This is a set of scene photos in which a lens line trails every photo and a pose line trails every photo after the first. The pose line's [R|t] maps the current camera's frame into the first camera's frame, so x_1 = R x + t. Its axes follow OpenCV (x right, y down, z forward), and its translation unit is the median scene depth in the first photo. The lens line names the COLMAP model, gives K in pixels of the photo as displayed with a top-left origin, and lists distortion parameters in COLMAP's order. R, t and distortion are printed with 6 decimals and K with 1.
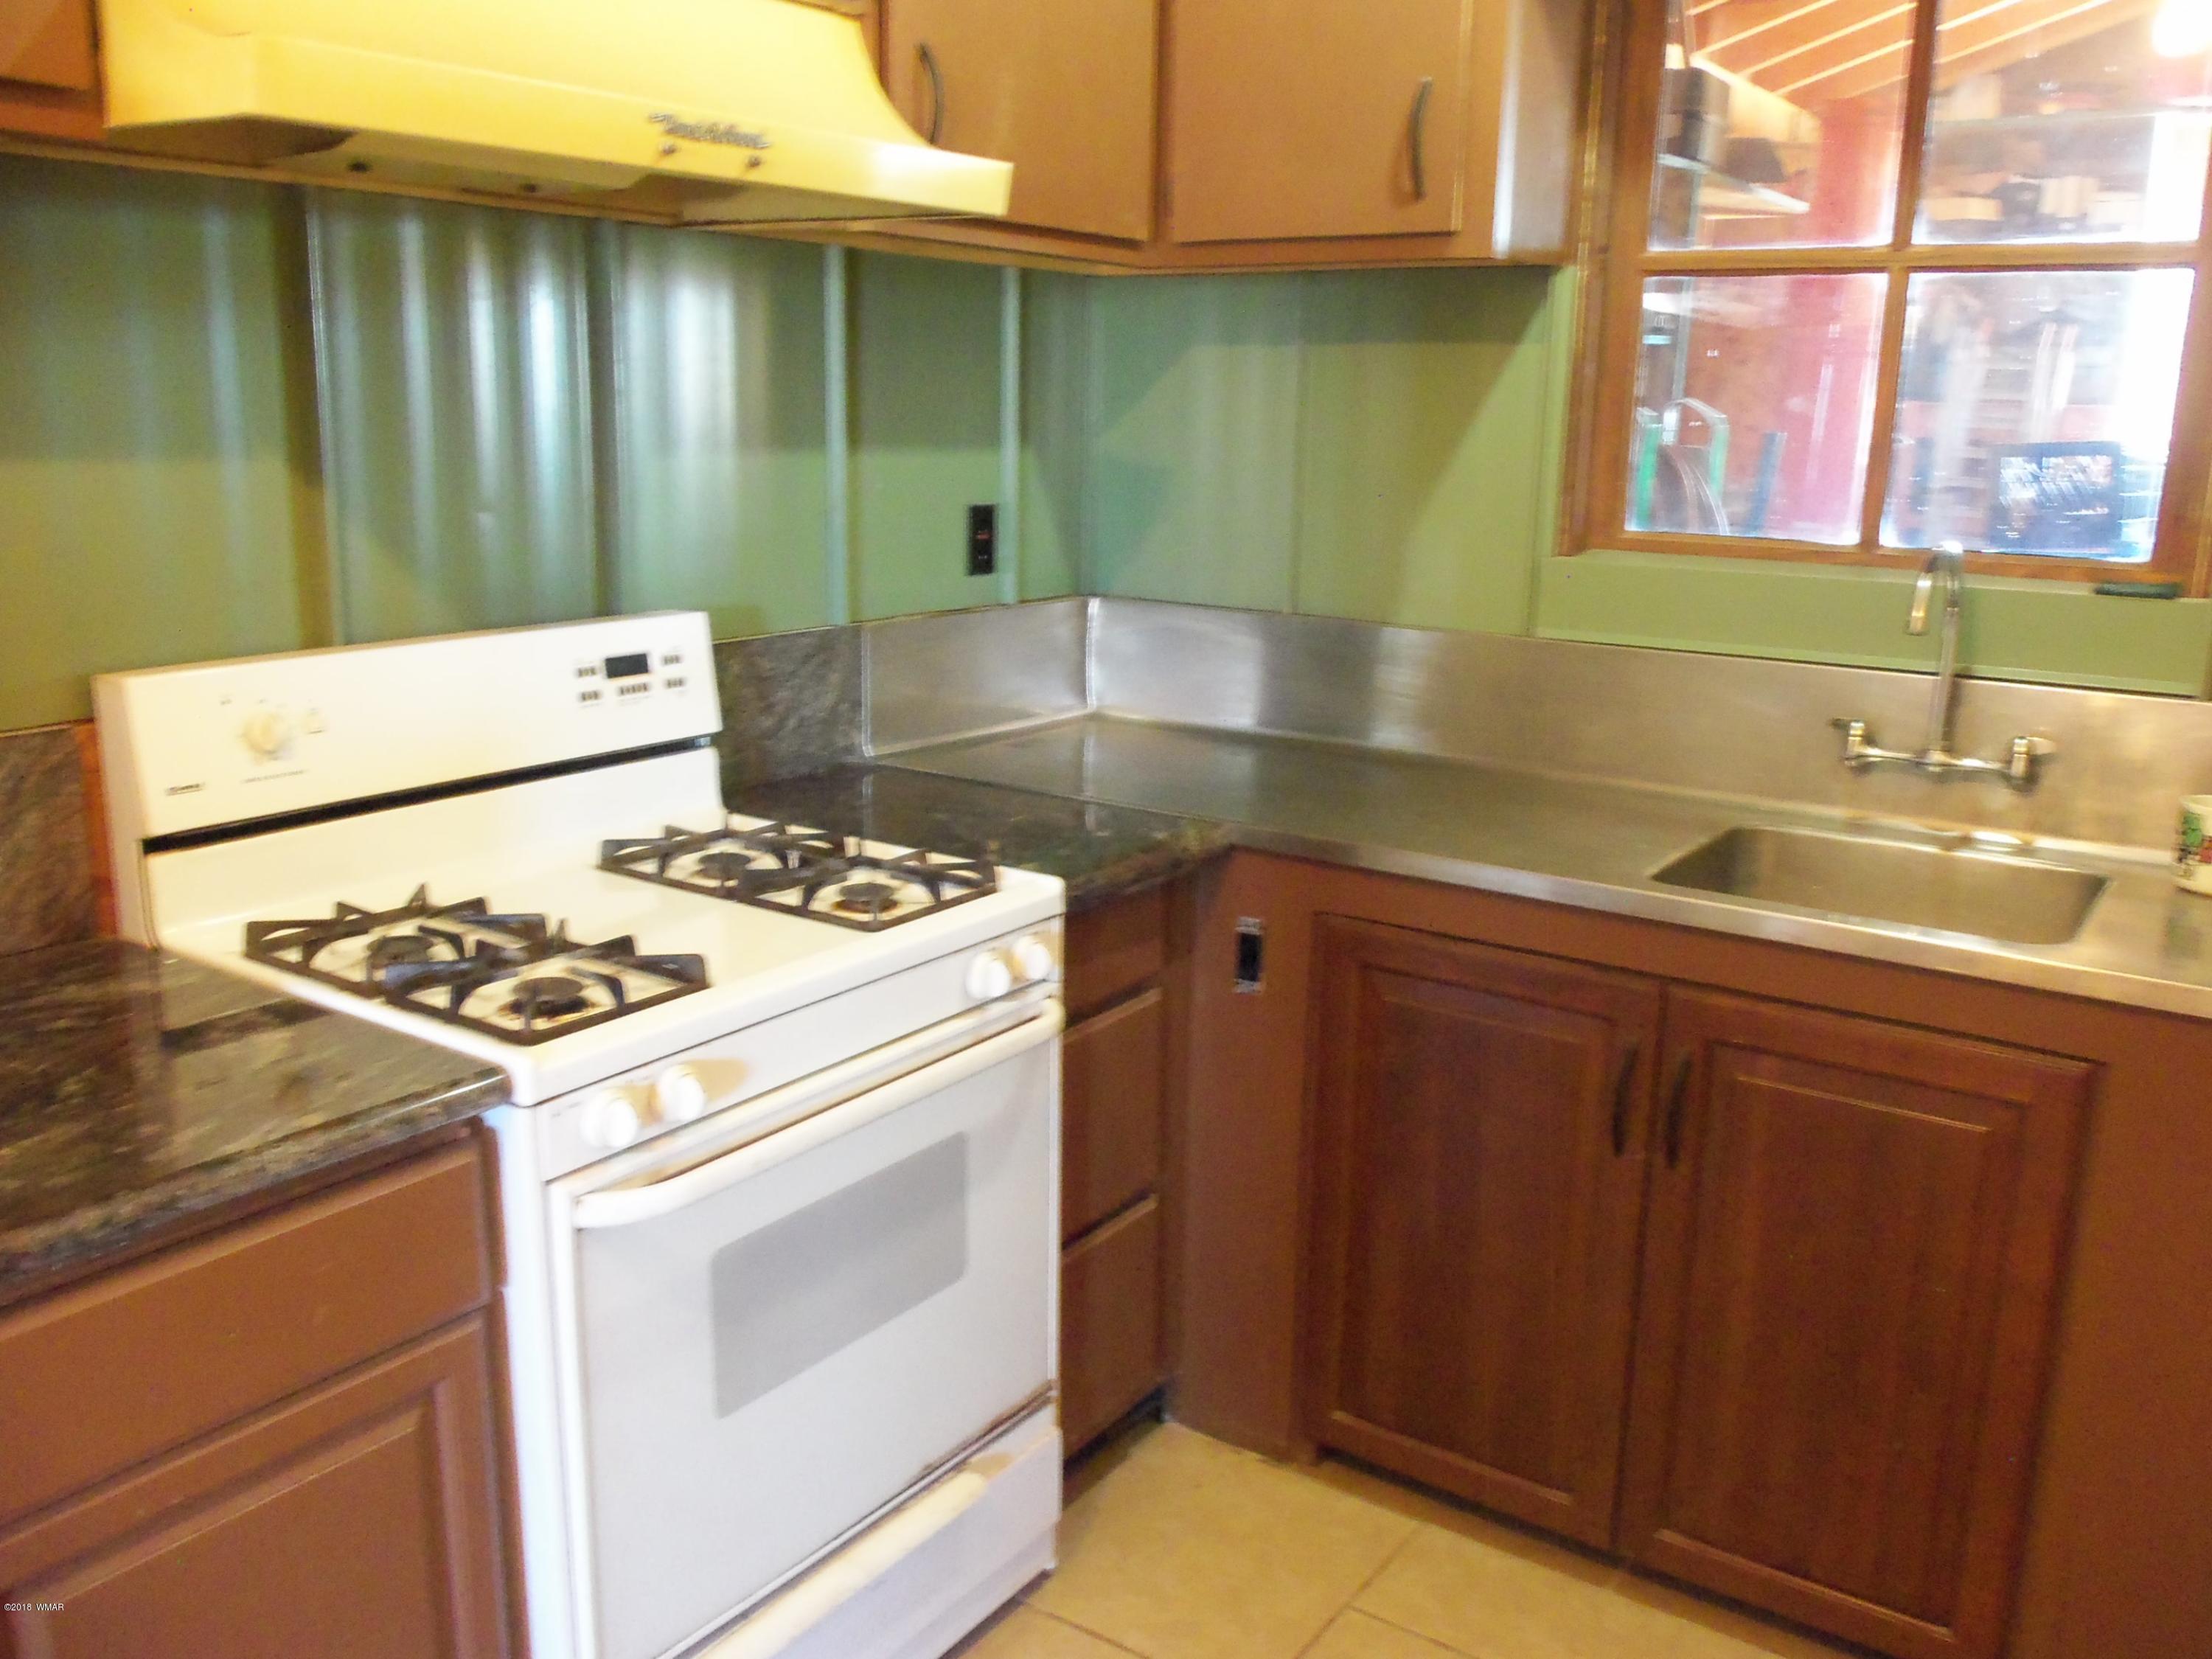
lens RADIAL K [[1853.6, 0, 1109.7], [0, 1853.6, 830.8], [0, 0, 1]] dist [-0.010016, 0.002537]
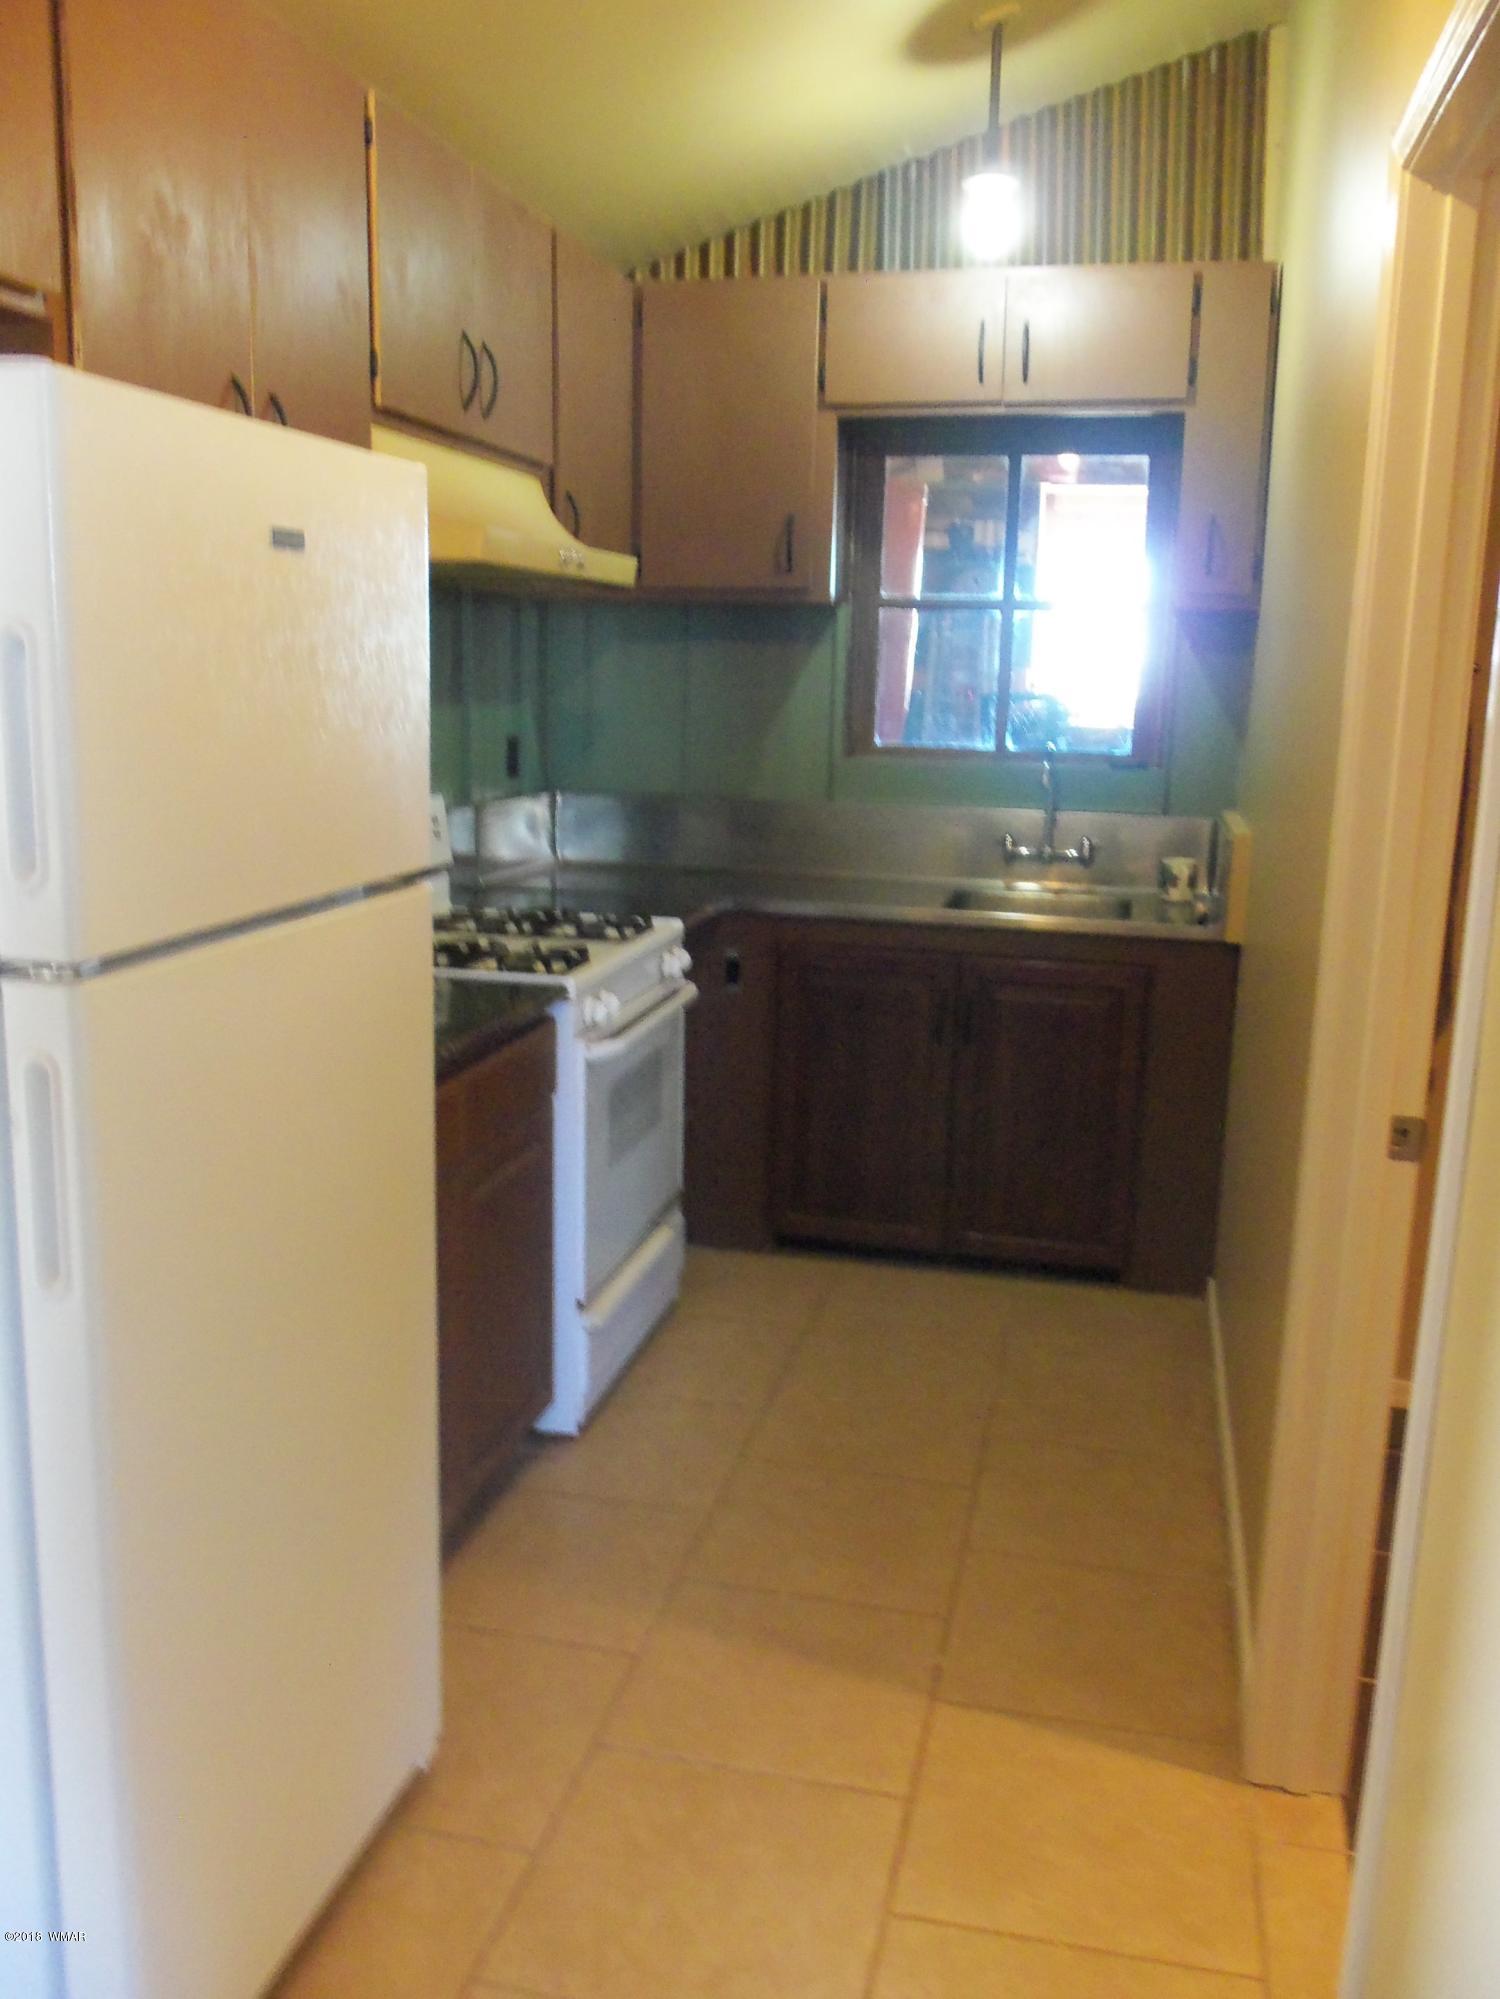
lens RADIAL K [[1675.1, 0, 740.8], [0, 1675.1, 1004.2], [0, 0, 1]] dist [-0.010016, 0.002537]
pose [[0.932339, -0.070754, 0.354594, -0.532327], [0.078635, 0.996873, -0.007845, 0.117046], [-0.352930, 0.035198, 0.934987, -0.594086]]
